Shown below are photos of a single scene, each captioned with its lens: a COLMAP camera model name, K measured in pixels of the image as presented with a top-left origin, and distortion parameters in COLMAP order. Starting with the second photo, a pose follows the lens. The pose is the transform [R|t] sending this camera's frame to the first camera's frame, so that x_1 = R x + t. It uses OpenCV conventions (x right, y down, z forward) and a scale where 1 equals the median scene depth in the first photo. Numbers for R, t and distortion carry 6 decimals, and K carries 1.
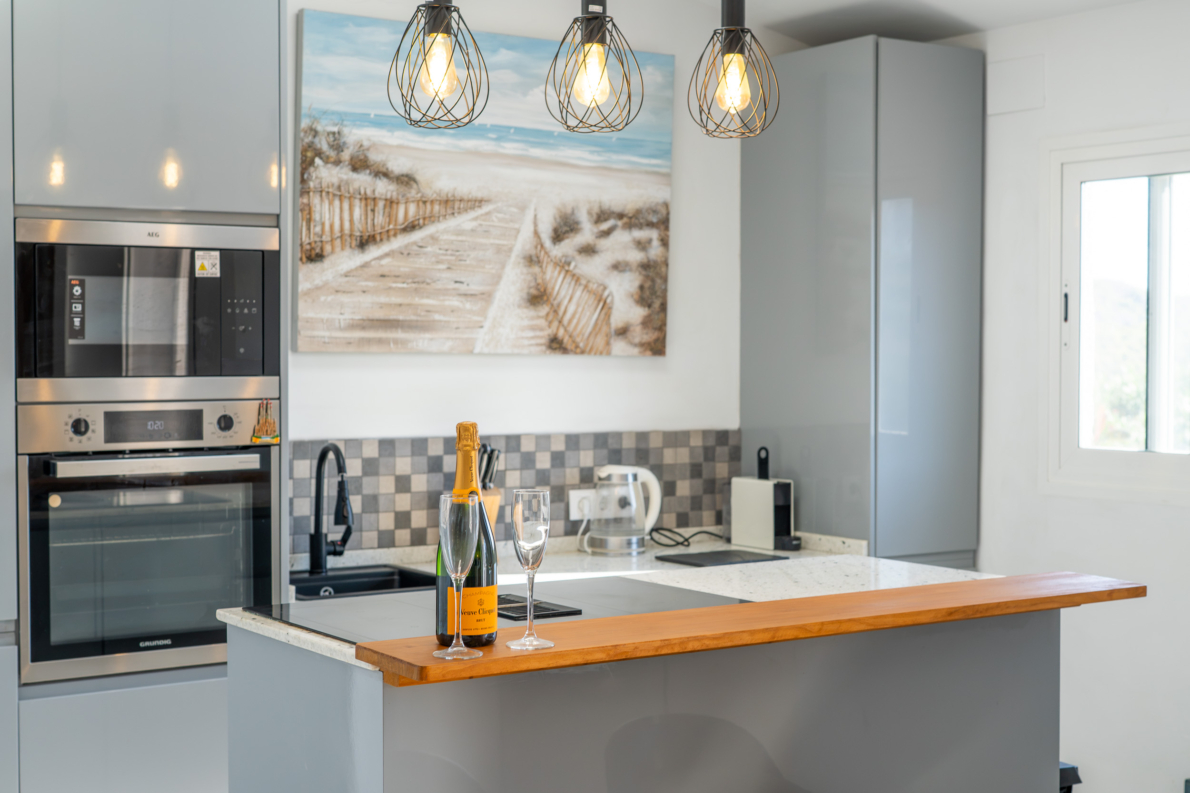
lens RADIAL K [[1779.2, 0, 596.2], [0, 1779.2, 393.6], [0, 0, 1]] dist [-0.014009, 0.000000]
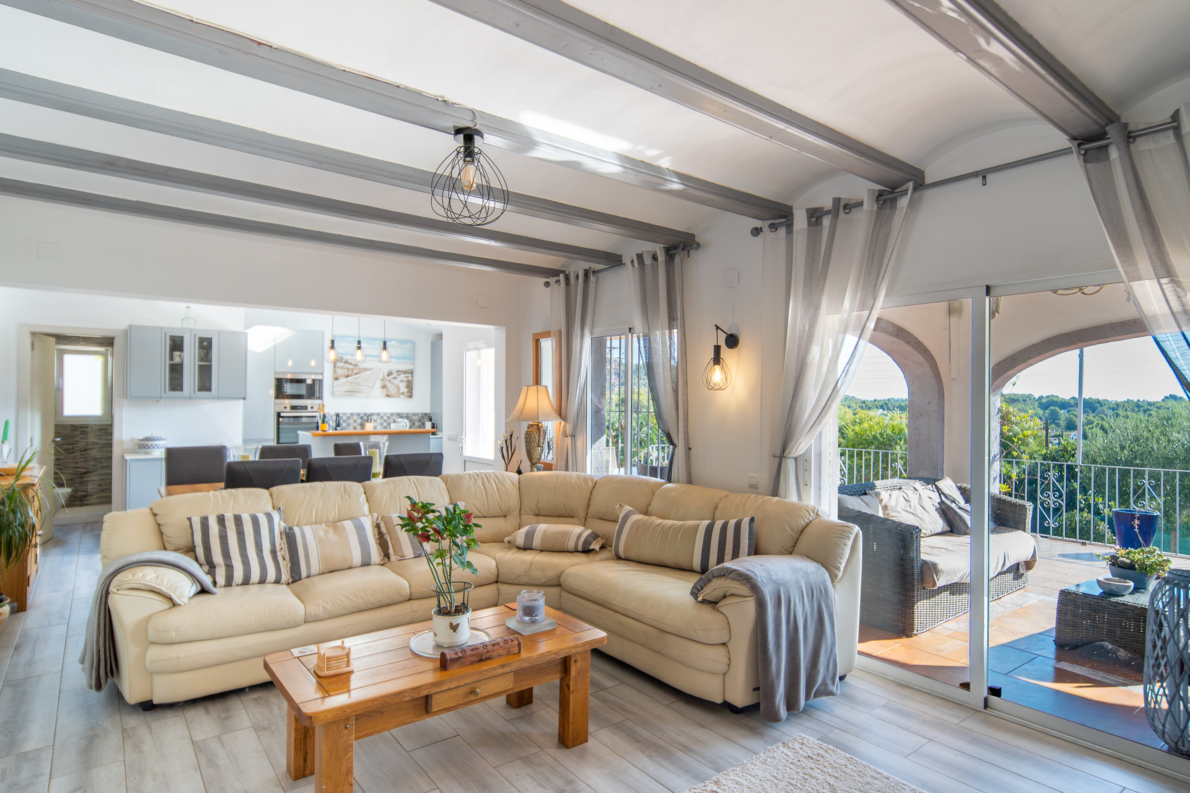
lens RADIAL K [[648.2, 0, 590.4], [0, 648.2, 401.0], [0, 0, 1]] dist [-0.007112, 0.002063]
pose [[0.998171, 0.009901, 0.059642, 0.505755], [-0.008323, 0.999610, -0.026647, 0.037439], [-0.059883, 0.026102, 0.997864, -1.045818]]
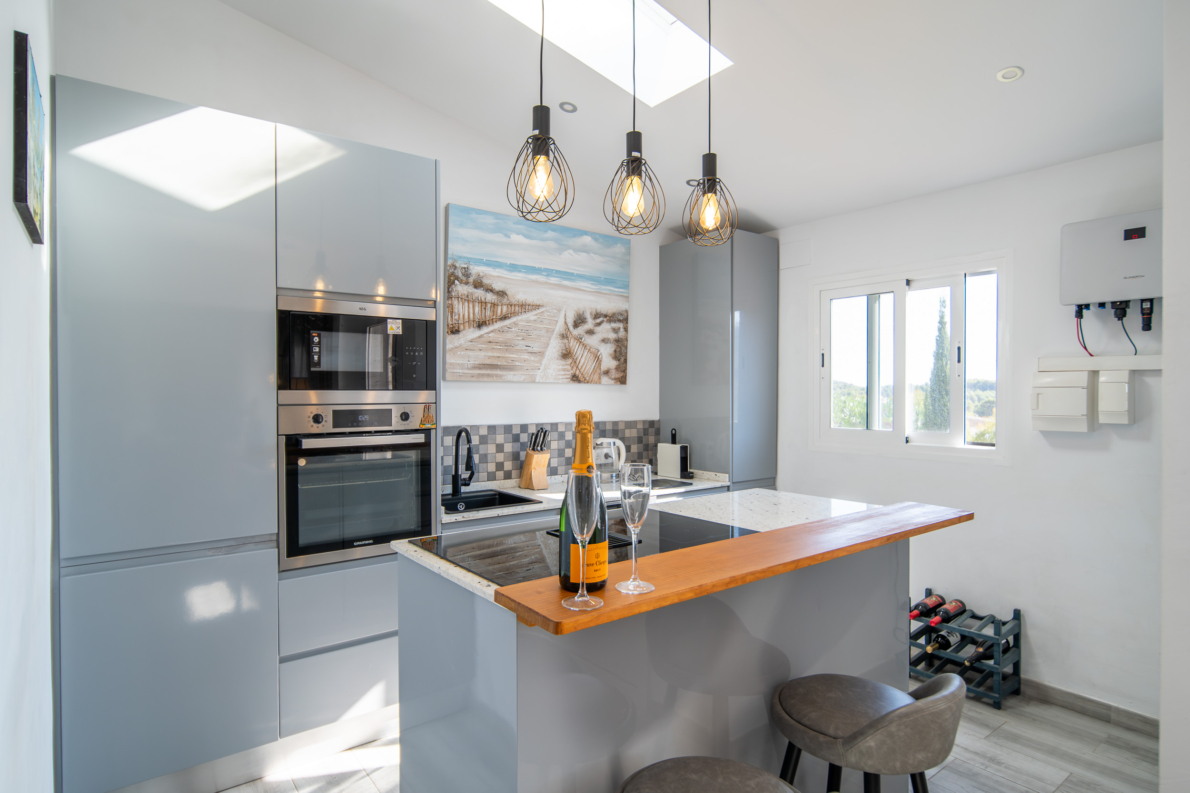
lens RADIAL K [[648.2, 0, 600.5], [0, 648.2, 399.0], [0, 0, 1]] dist [-0.007112, 0.002063]
pose [[0.997605, -0.001486, 0.069159, -0.048756], [0.002540, 0.999882, -0.015161, 0.007894], [-0.069128, 0.015301, 0.997490, 0.285363]]
